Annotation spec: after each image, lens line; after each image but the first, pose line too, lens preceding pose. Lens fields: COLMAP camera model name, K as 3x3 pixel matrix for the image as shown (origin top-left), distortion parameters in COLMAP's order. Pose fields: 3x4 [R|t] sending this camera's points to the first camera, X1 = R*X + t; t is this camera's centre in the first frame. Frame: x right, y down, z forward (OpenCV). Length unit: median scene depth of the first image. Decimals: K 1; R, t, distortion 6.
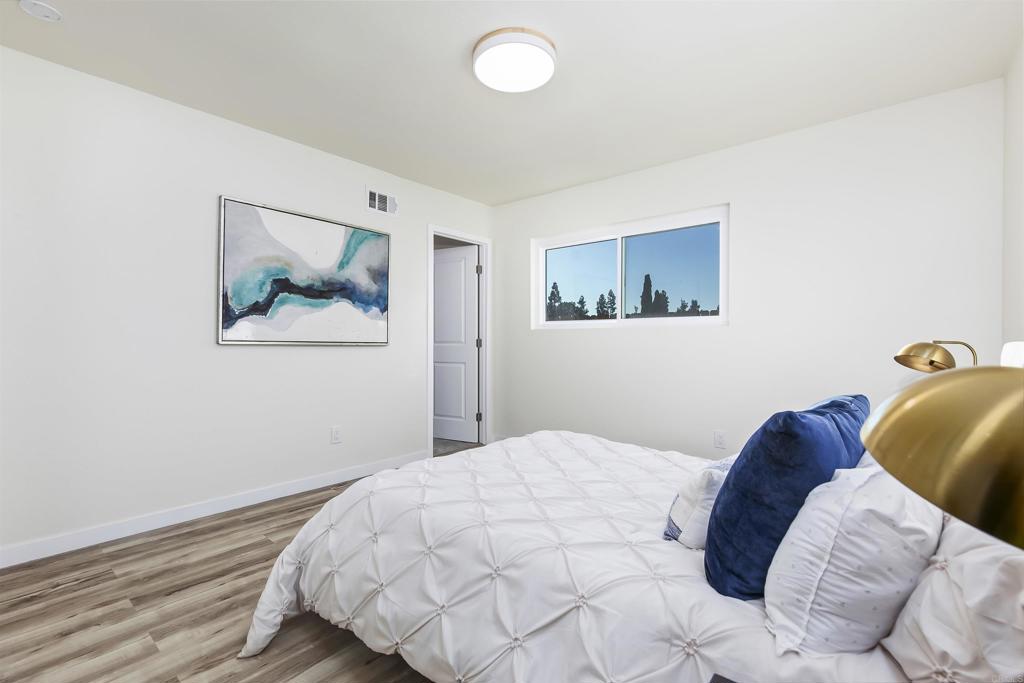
lens RADIAL K [[465.4, 0, 508.3], [0, 465.4, 351.3], [0, 0, 1]] dist [-0.000374, -0.000241]
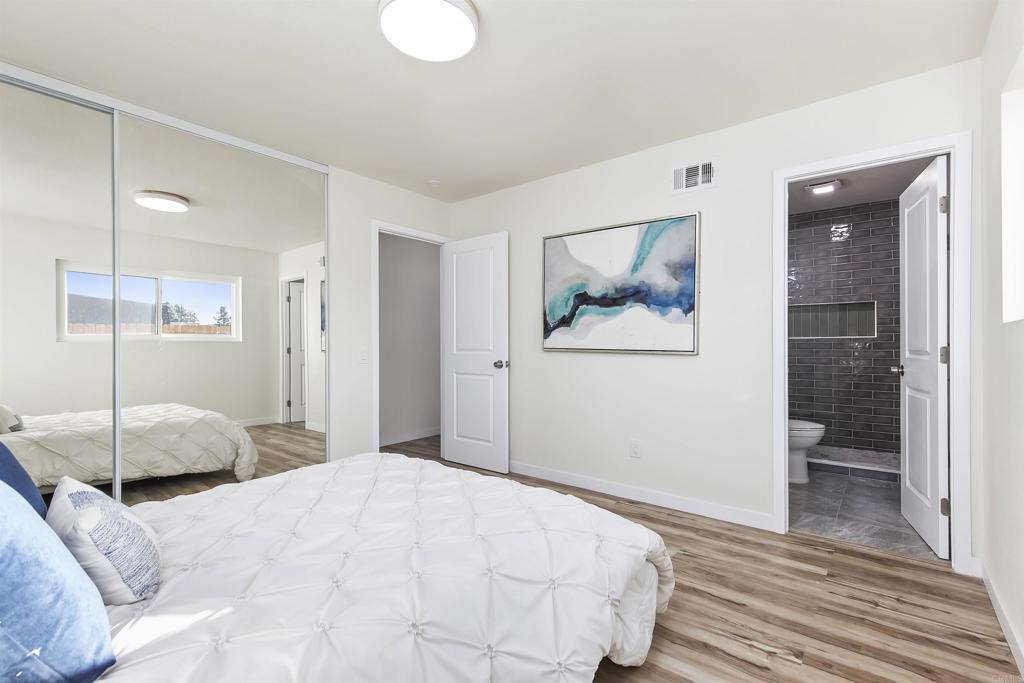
lens RADIAL K [[465.4, 0, 508.3], [0, 465.4, 351.3], [0, 0, 1]] dist [-0.000374, -0.000241]
pose [[0.009315, 0.009935, -0.999907, 0.588171], [-0.025044, 0.999639, 0.009699, -0.020349], [0.999643, 0.024952, 0.009561, 0.756679]]
